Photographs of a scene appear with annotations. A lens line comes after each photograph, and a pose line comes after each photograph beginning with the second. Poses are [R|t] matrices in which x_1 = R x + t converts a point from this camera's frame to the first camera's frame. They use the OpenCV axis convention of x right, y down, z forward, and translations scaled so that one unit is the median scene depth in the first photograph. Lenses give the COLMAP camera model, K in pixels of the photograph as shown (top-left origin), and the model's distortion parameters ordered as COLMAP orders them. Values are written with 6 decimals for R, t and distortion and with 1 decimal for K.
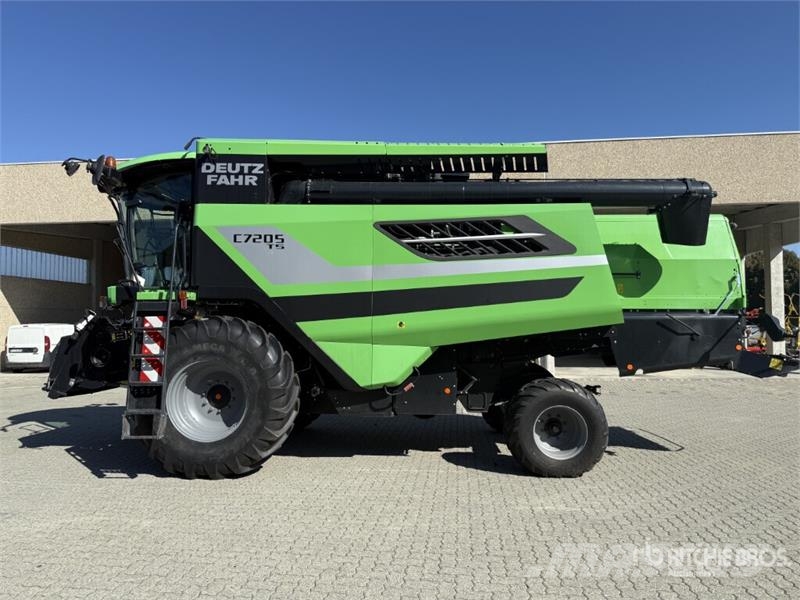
lens RADIAL K [[547.8, 0, 393.1], [0, 547.8, 298.5], [0, 0, 1]] dist [0.066704, -0.103860]
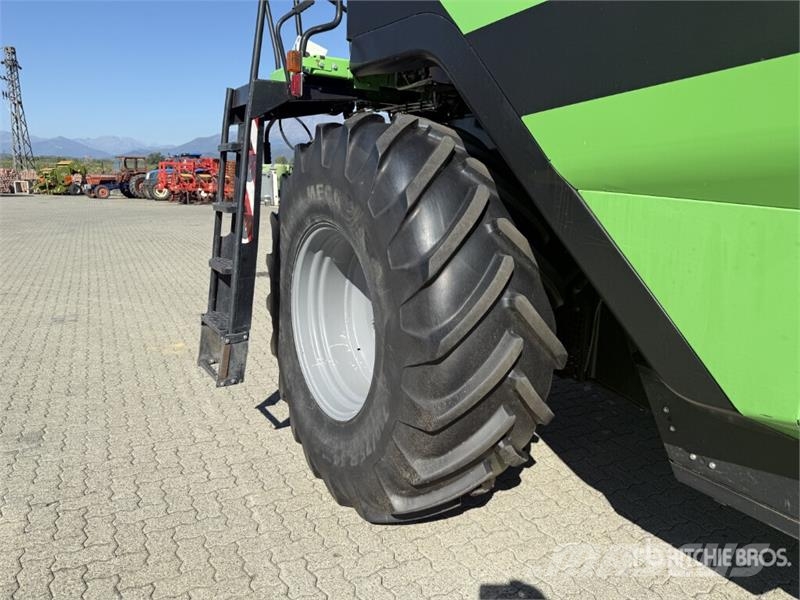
lens RADIAL K [[564.8, 0, 400.0], [0, 564.8, 300.0], [0, 0, 1]] dist [0.060079, -0.064907]
pose [[0.559567, 0.184369, -0.808018, 0.037631], [0.026654, 0.970435, 0.239887, 0.065709], [0.828357, -0.155770, 0.538109, 0.817483]]
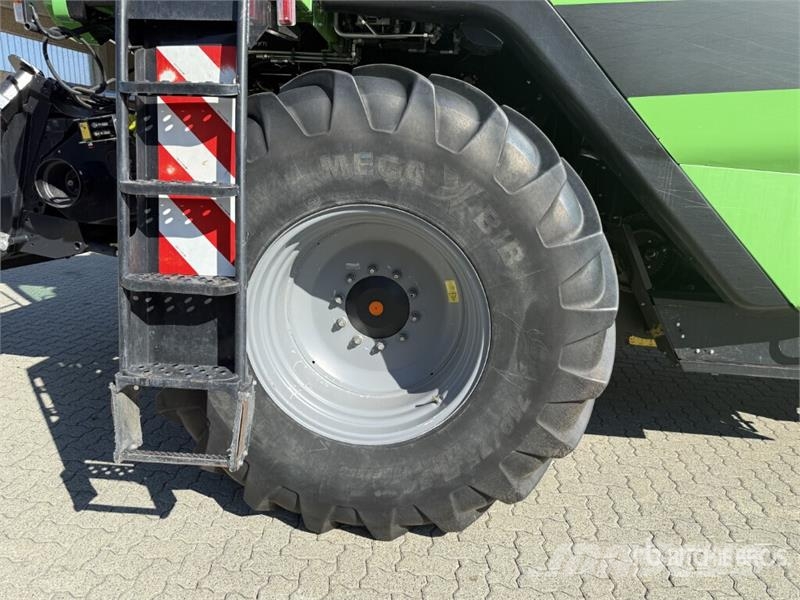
lens RADIAL K [[564.8, 0, 400.0], [0, 564.8, 300.0], [0, 0, 1]] dist [0.060079, -0.064907]
pose [[0.998054, 0.049093, -0.038436, -0.303964], [-0.036035, 0.957261, 0.286973, 0.068078], [0.050882, -0.285029, 0.957167, 0.681466]]
